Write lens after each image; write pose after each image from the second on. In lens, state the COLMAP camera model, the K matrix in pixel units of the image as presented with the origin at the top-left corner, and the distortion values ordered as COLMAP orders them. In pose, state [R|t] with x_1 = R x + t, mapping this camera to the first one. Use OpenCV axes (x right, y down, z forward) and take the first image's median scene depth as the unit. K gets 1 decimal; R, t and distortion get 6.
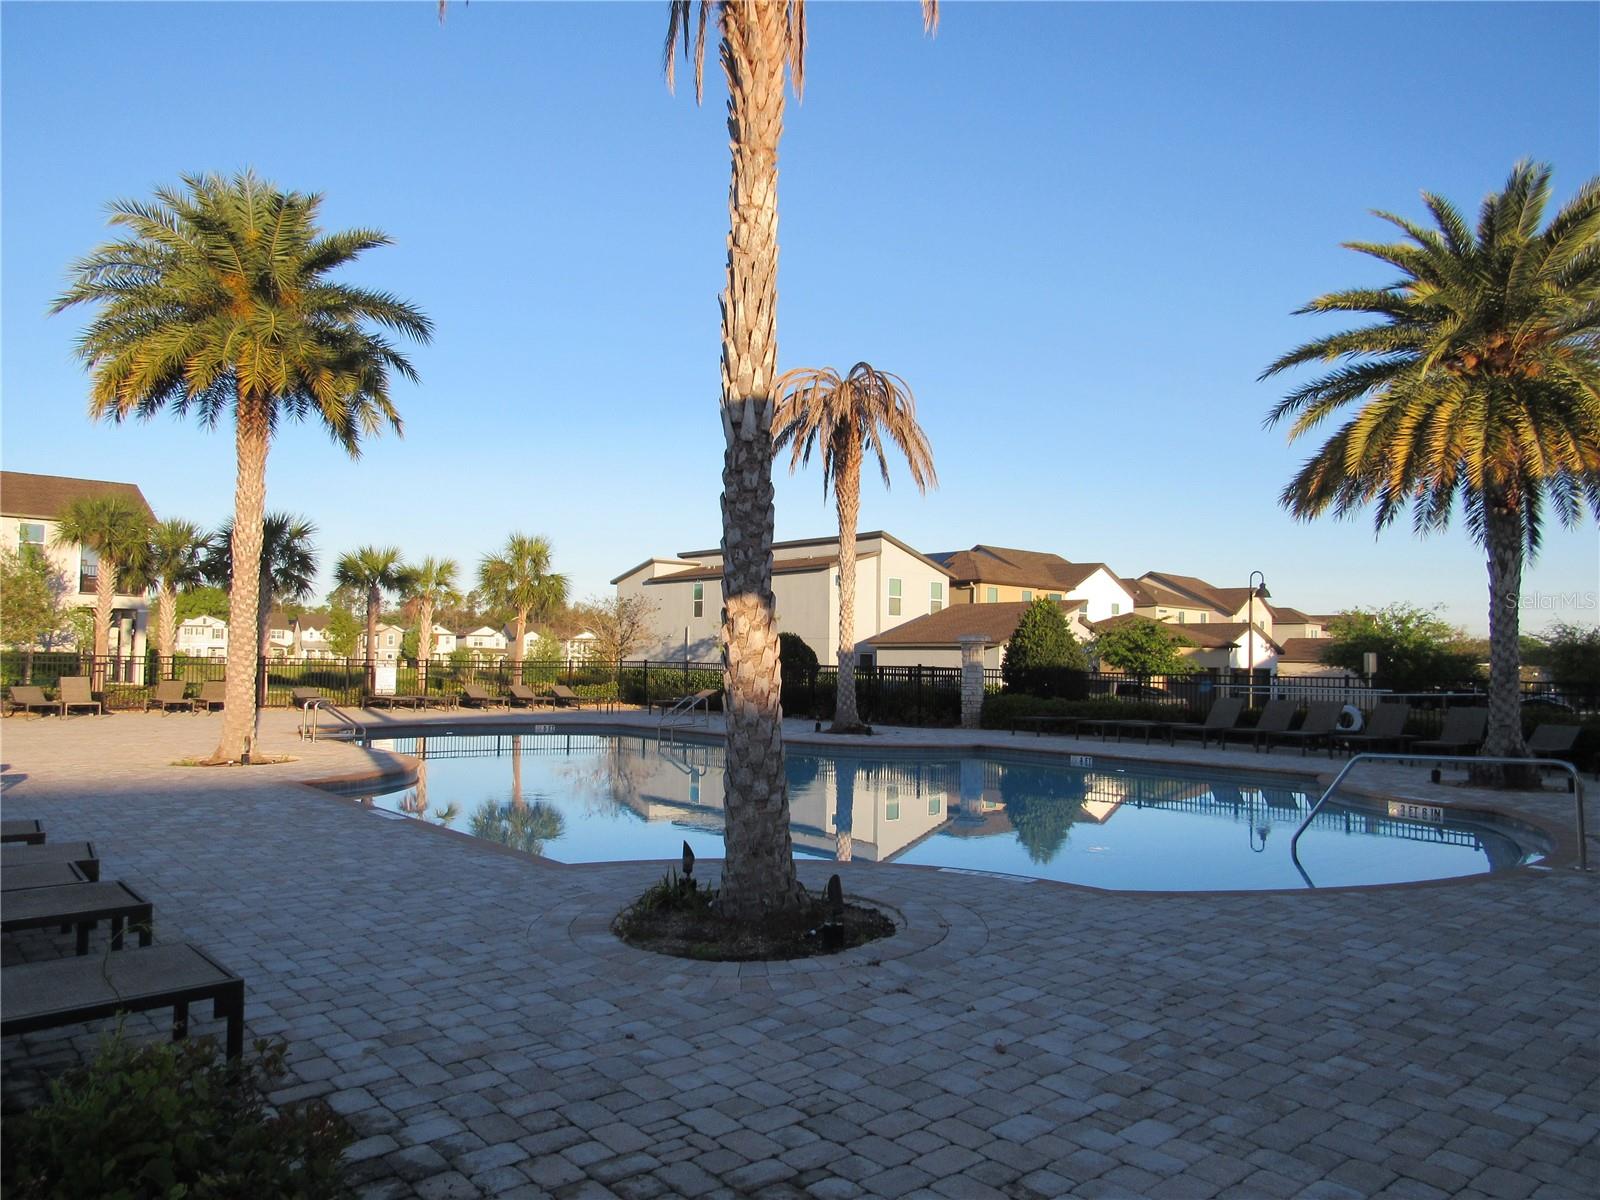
lens RADIAL K [[1134.4, 0, 795.3], [0, 1134.4, 602.2], [0, 0, 1]] dist [-0.031260, 0.014780]
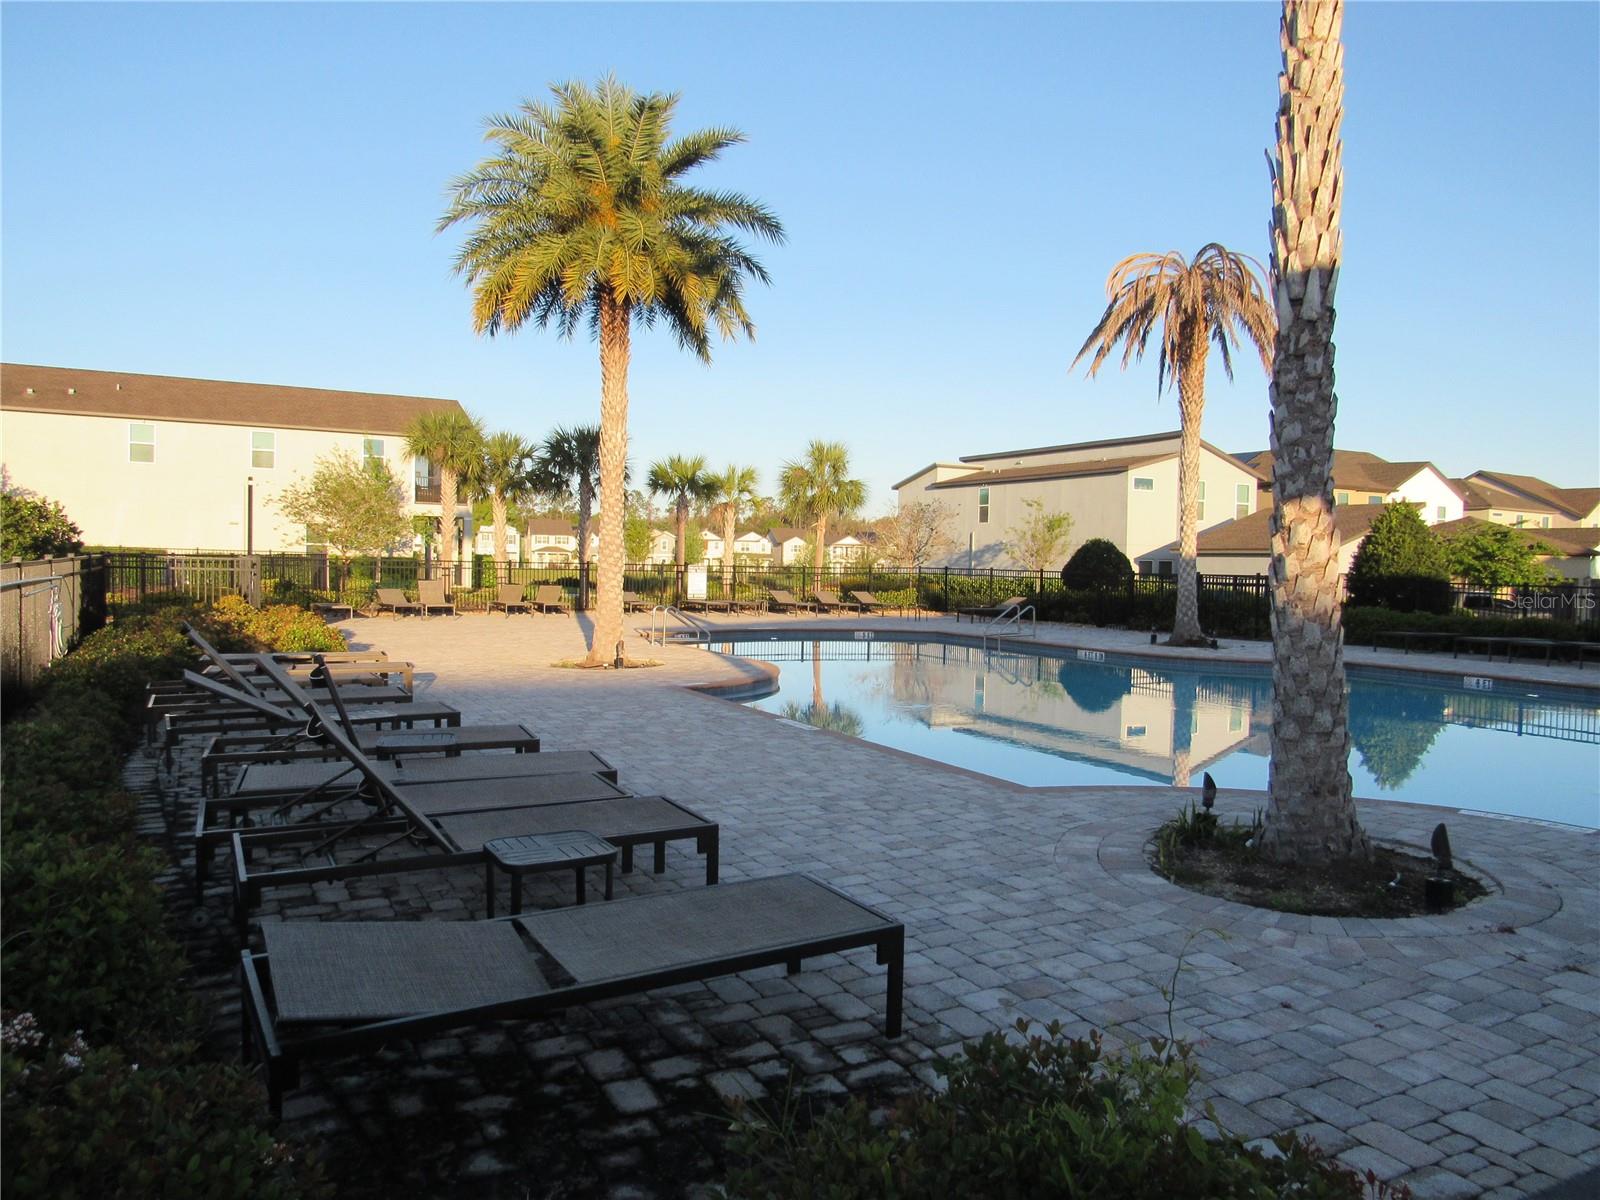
lens RADIAL K [[1134.4, 0, 796.2], [0, 1134.4, 599.5], [0, 0, 1]] dist [-0.031260, 0.014780]
pose [[0.975975, 0.011176, -0.217597, -0.096851], [0.006505, 0.996744, 0.080369, -0.000746], [0.217787, -0.079853, 0.972724, 0.026928]]
